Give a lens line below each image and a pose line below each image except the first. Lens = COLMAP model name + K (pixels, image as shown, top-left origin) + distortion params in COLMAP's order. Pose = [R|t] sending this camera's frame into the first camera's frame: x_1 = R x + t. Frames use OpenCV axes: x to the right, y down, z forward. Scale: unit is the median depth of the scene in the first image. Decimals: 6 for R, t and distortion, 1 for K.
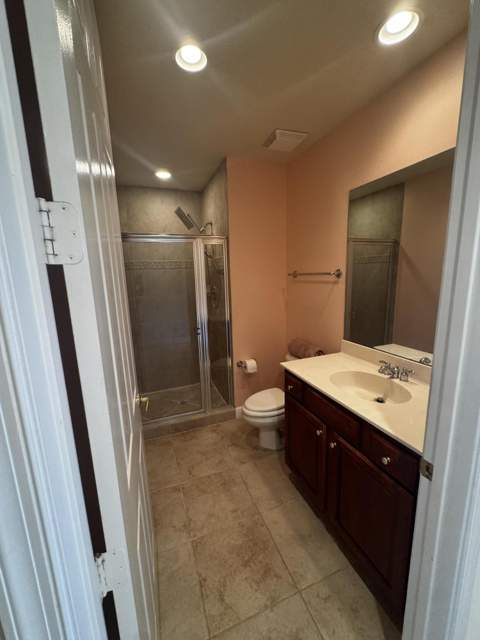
lens RADIAL K [[257.6, 0, 240.0], [0, 257.6, 320.0], [0, 0, 1]] dist [-0.002066, -0.000643]
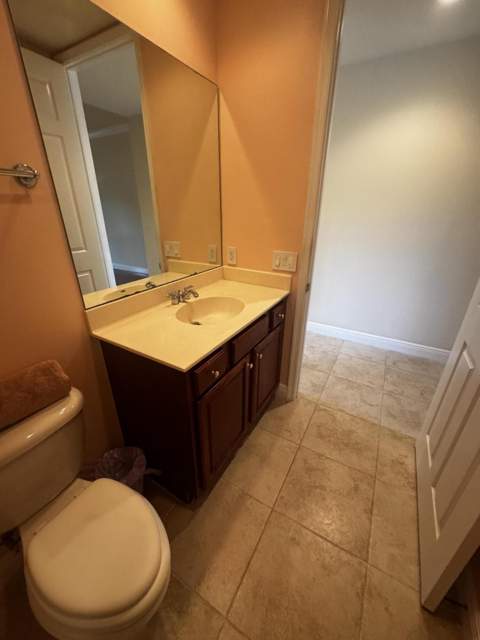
lens RADIAL K [[257.6, 0, 240.0], [0, 257.6, 320.0], [0, 0, 1]] dist [-0.002066, -0.000643]
pose [[-0.638522, -0.281998, 0.716078, -0.272499], [0.147557, 0.868329, 0.473531, -0.150510], [-0.755326, 0.408022, -0.512836, 1.294750]]
